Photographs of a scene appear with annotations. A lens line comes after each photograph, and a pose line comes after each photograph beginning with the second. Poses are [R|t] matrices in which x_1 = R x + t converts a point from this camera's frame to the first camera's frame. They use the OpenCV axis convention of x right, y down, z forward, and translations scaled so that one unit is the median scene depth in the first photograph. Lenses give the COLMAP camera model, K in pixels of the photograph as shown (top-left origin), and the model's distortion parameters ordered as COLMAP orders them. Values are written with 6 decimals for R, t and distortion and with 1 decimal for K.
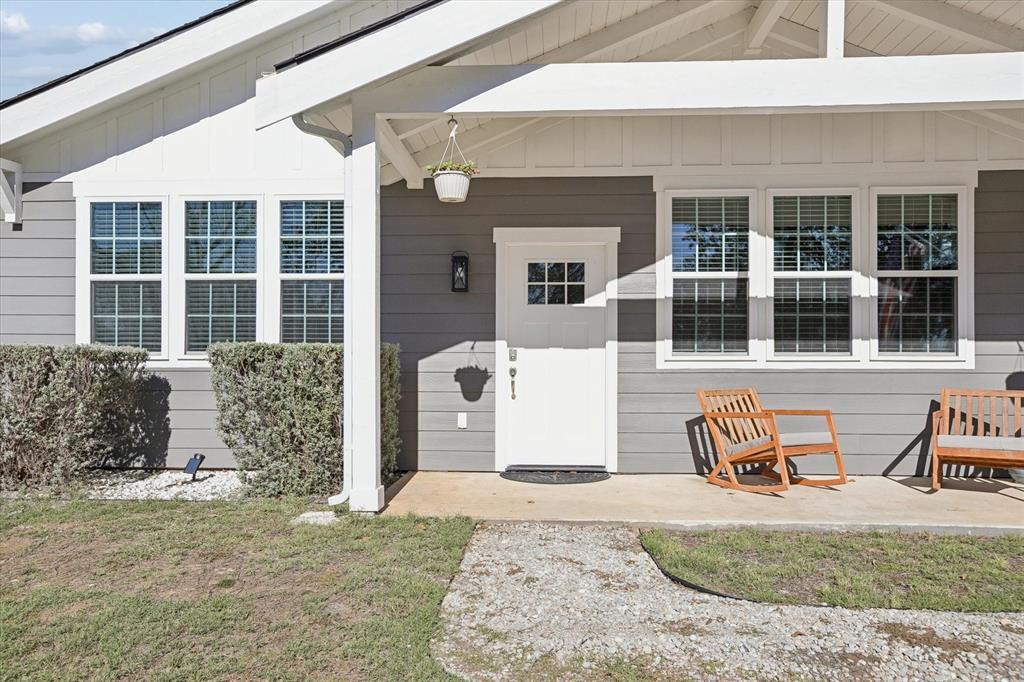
lens RADIAL K [[468.0, 0, 513.5], [0, 468.0, 334.1], [0, 0, 1]] dist [-0.013876, 0.002349]
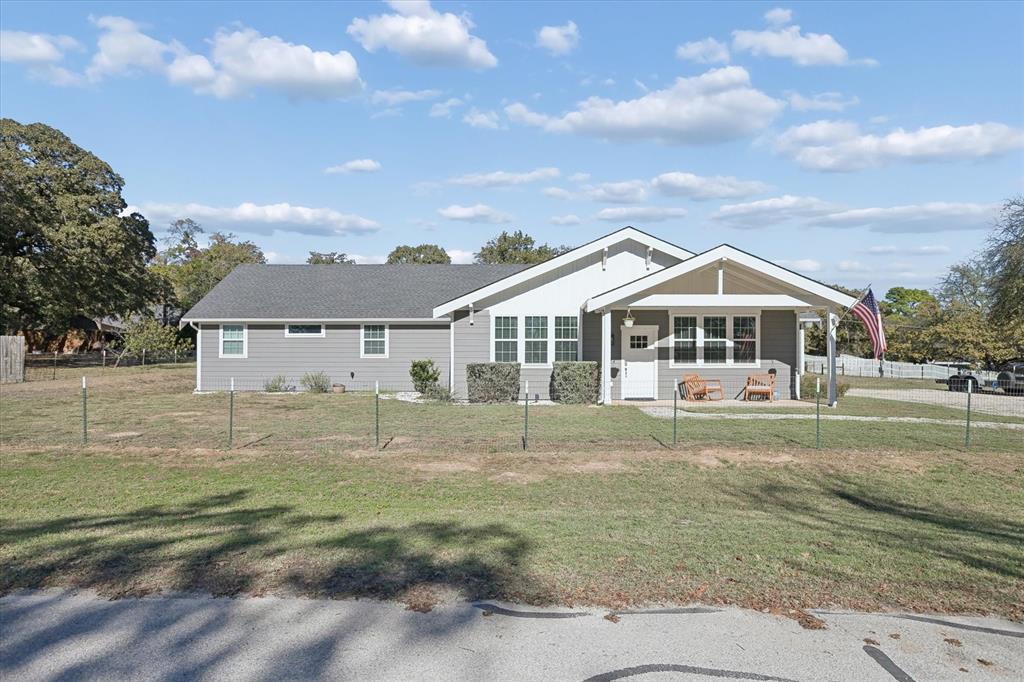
lens RADIAL K [[459.5, 0, 515.9], [0, 459.5, 338.8], [0, 0, 1]] dist [-0.017870, 0.007528]
pose [[0.998629, -0.000216, 0.052353, -0.954722], [0.000220, 1.000000, -0.000079, -0.133460], [-0.052353, 0.000090, 0.998629, -2.199399]]
